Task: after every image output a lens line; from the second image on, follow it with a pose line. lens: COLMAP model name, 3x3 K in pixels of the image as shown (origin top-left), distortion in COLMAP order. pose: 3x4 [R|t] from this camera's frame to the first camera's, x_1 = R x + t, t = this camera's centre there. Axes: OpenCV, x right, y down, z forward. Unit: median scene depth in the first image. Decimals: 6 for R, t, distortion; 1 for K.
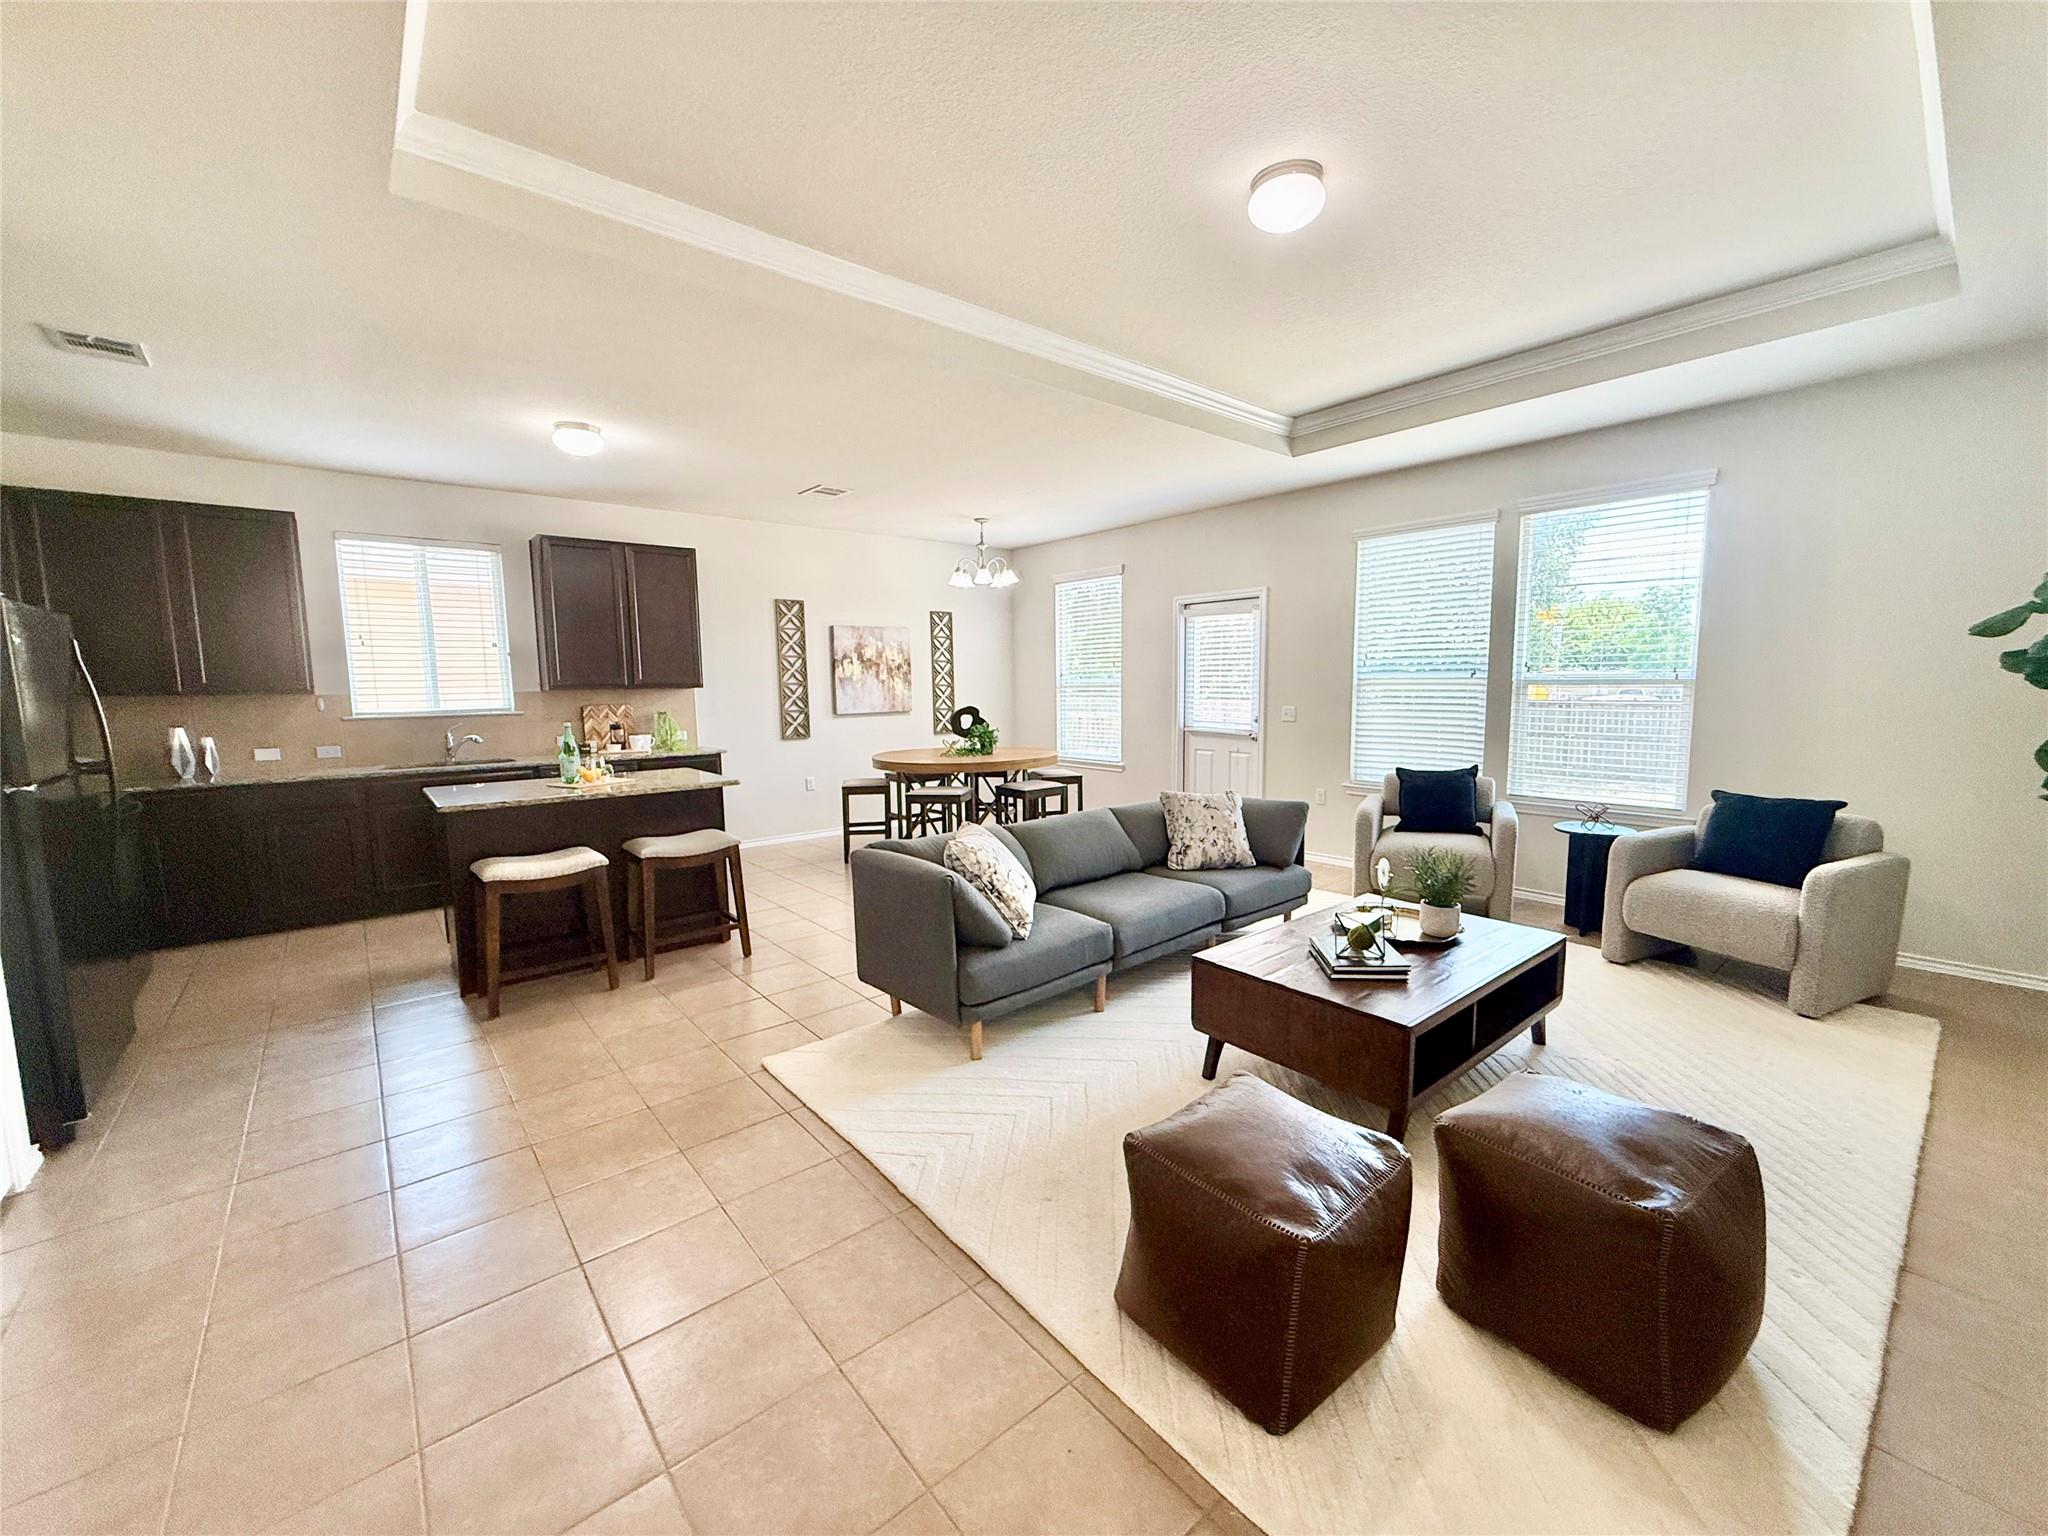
lens RADIAL K [[814.3, 0, 1021.6], [0, 814.3, 770.4], [0, 0, 1]] dist [0.000013, 0.000012]
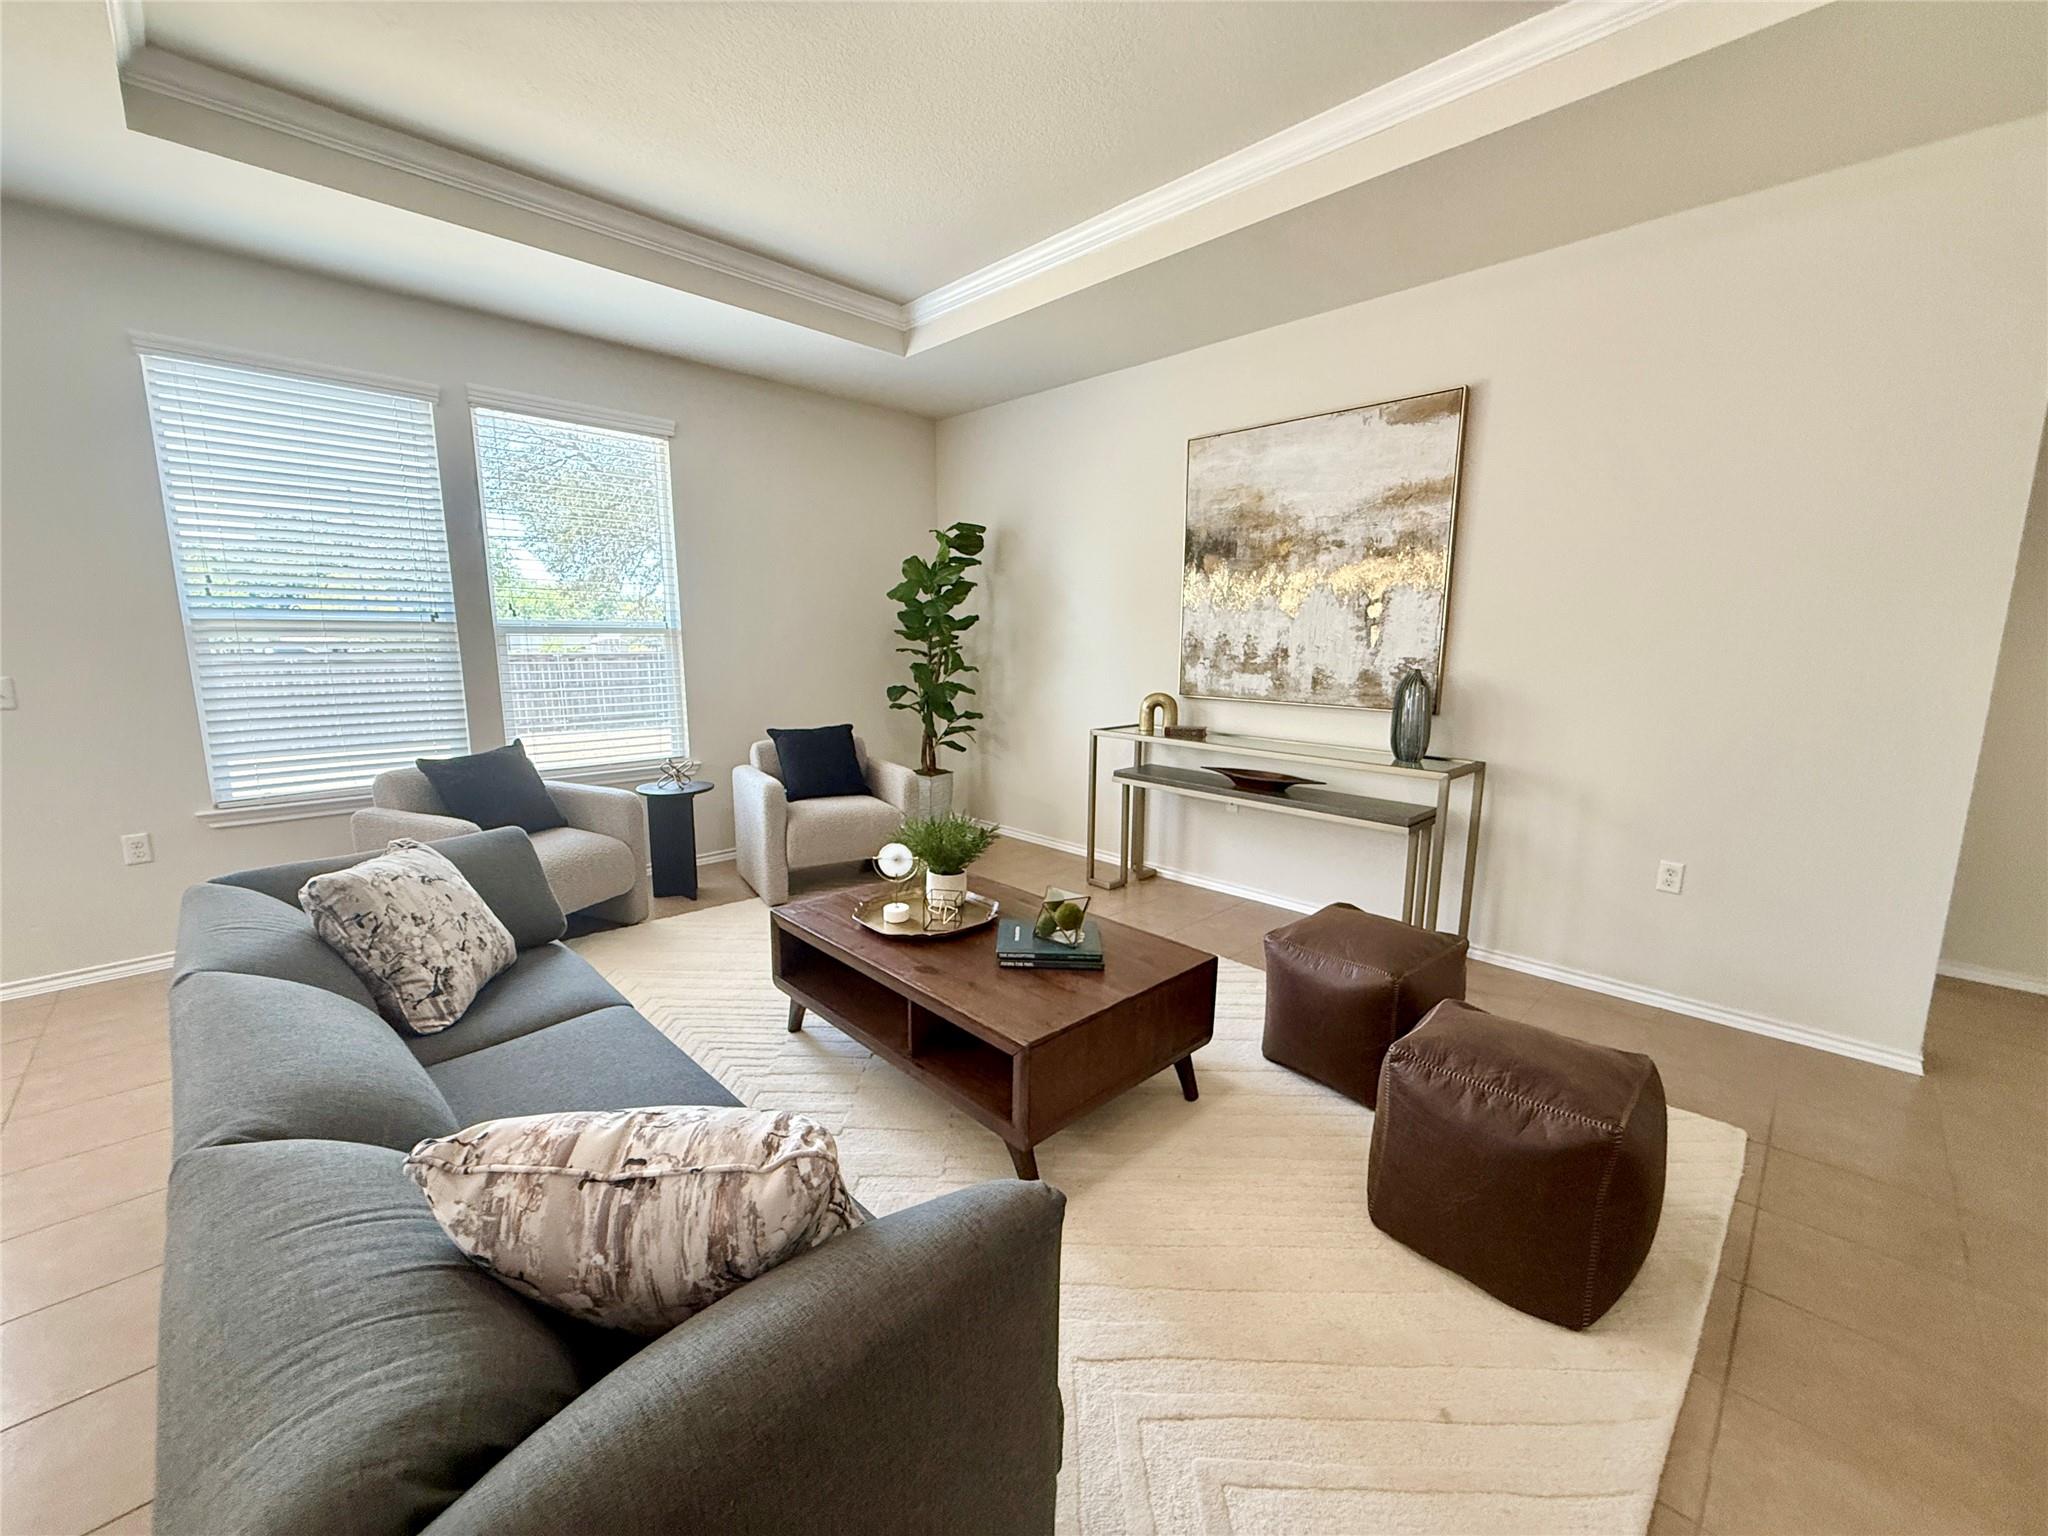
lens RADIAL K [[814.3, 0, 1021.6], [0, 814.3, 770.4], [0, 0, 1]] dist [0.000013, 0.000012]
pose [[-0.080584, -0.153719, 0.984823, -0.176303], [0.105627, 0.981156, 0.161790, -0.040123], [-0.991135, 0.117062, -0.062829, 0.463690]]
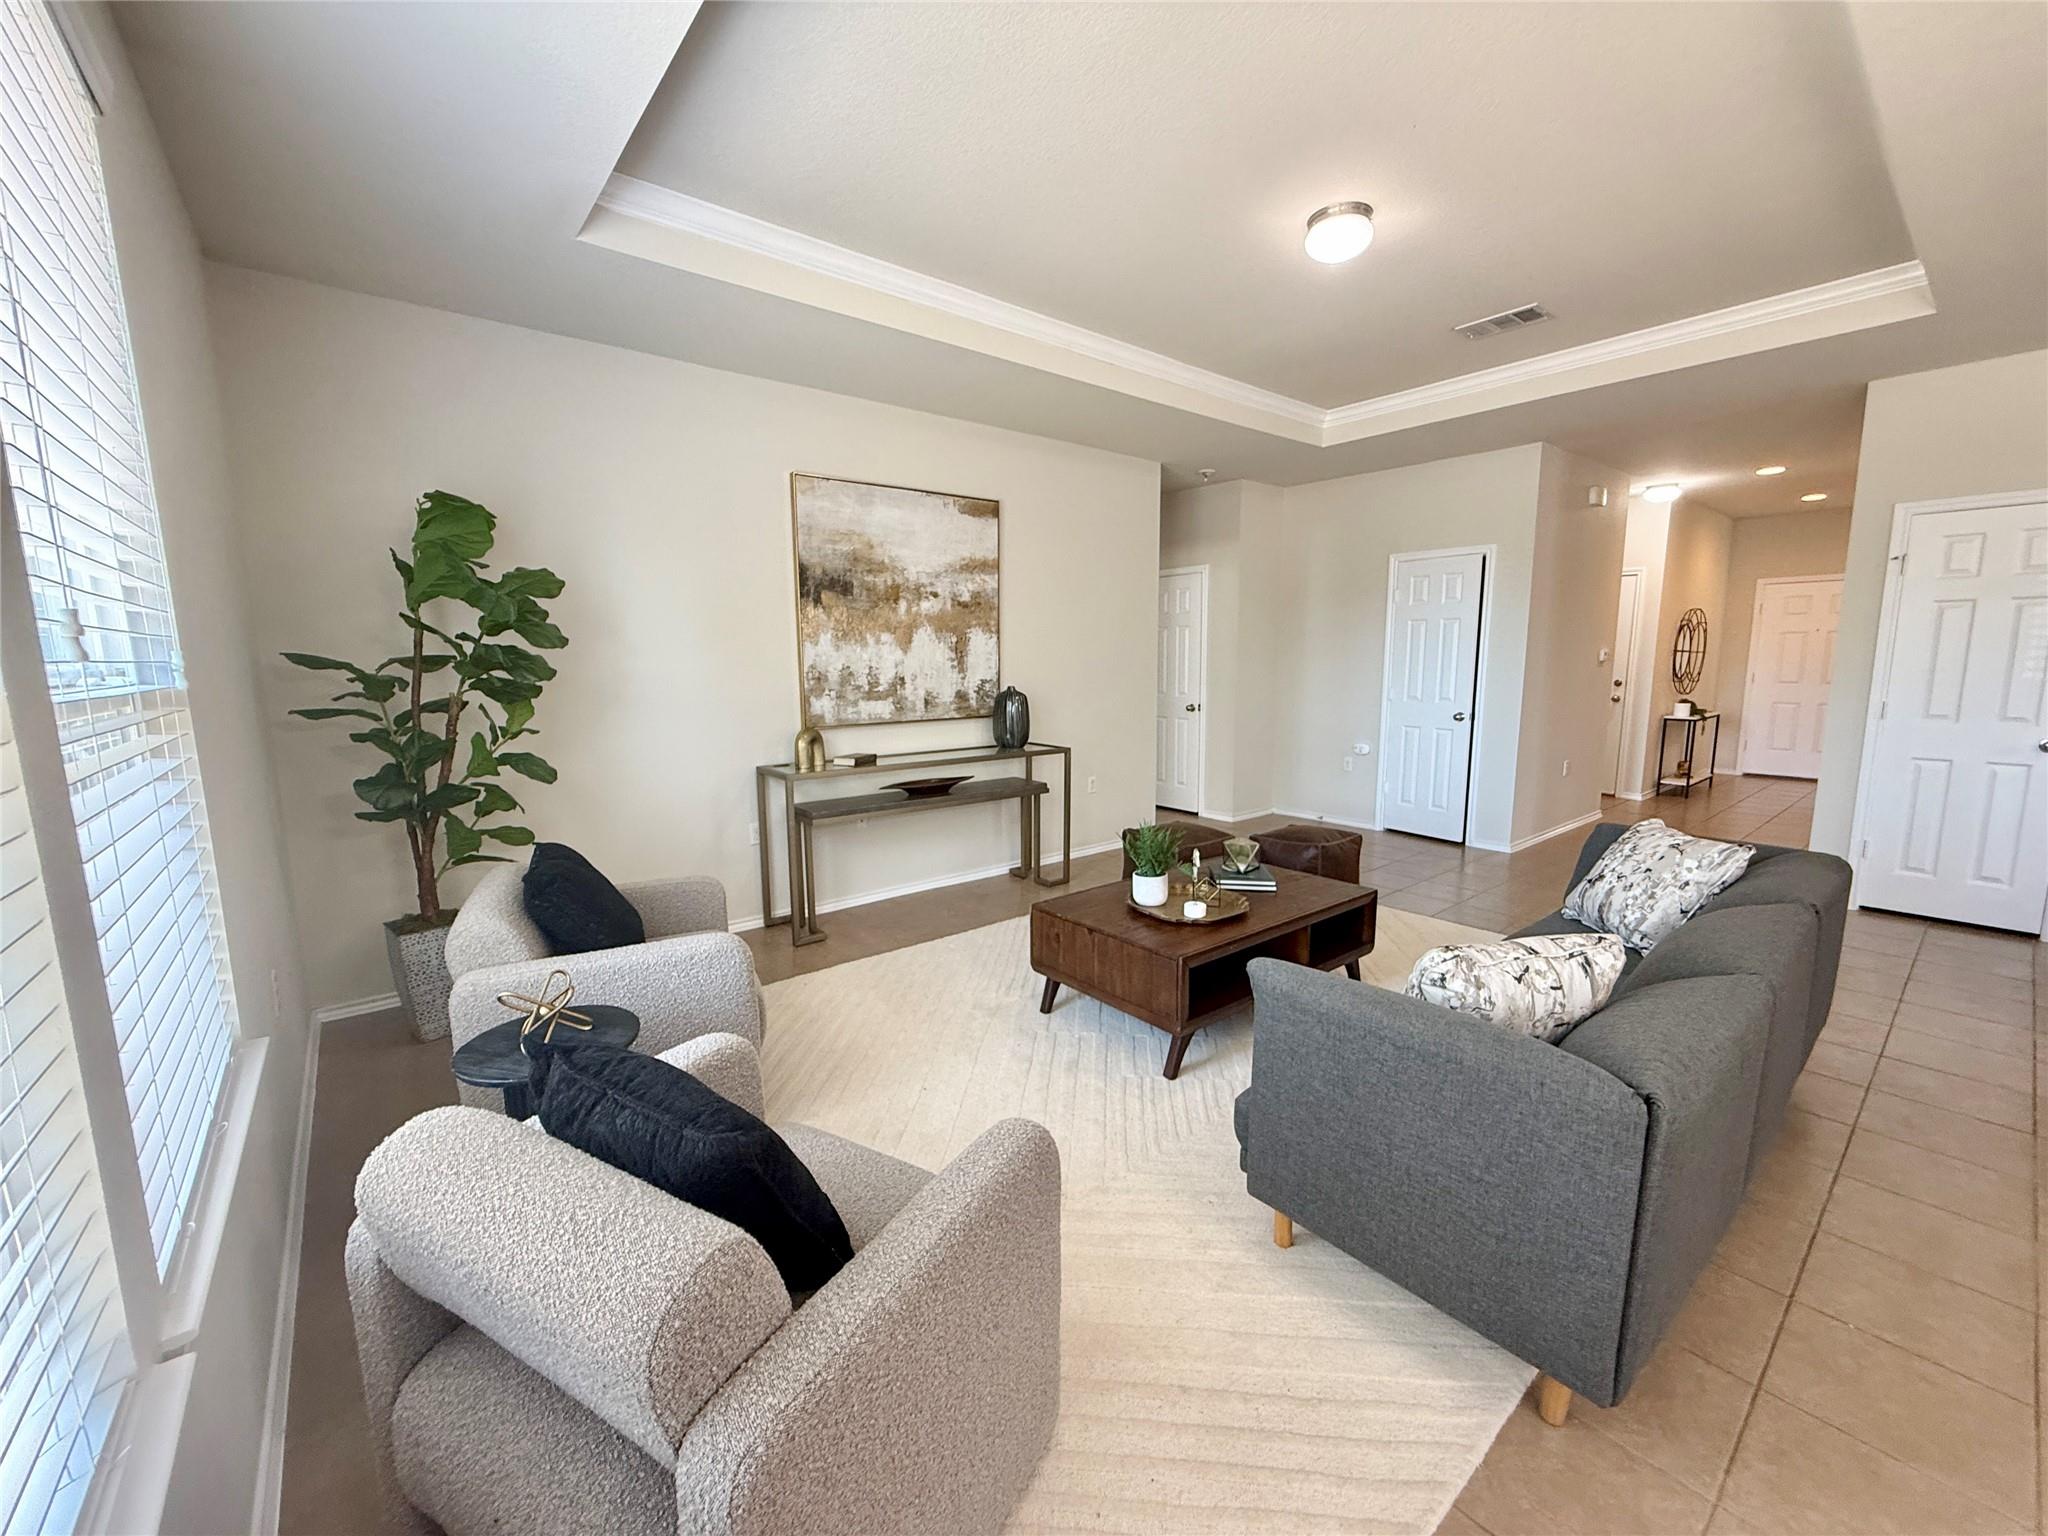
lens RADIAL K [[814.3, 0, 1021.6], [0, 814.3, 770.4], [0, 0, 1]] dist [0.000013, 0.000012]
pose [[-0.999678, 0.018659, 0.017218, 0.317241], [0.022388, 0.967678, 0.251195, -0.111447], [-0.011974, 0.251499, -0.967783, 0.954016]]
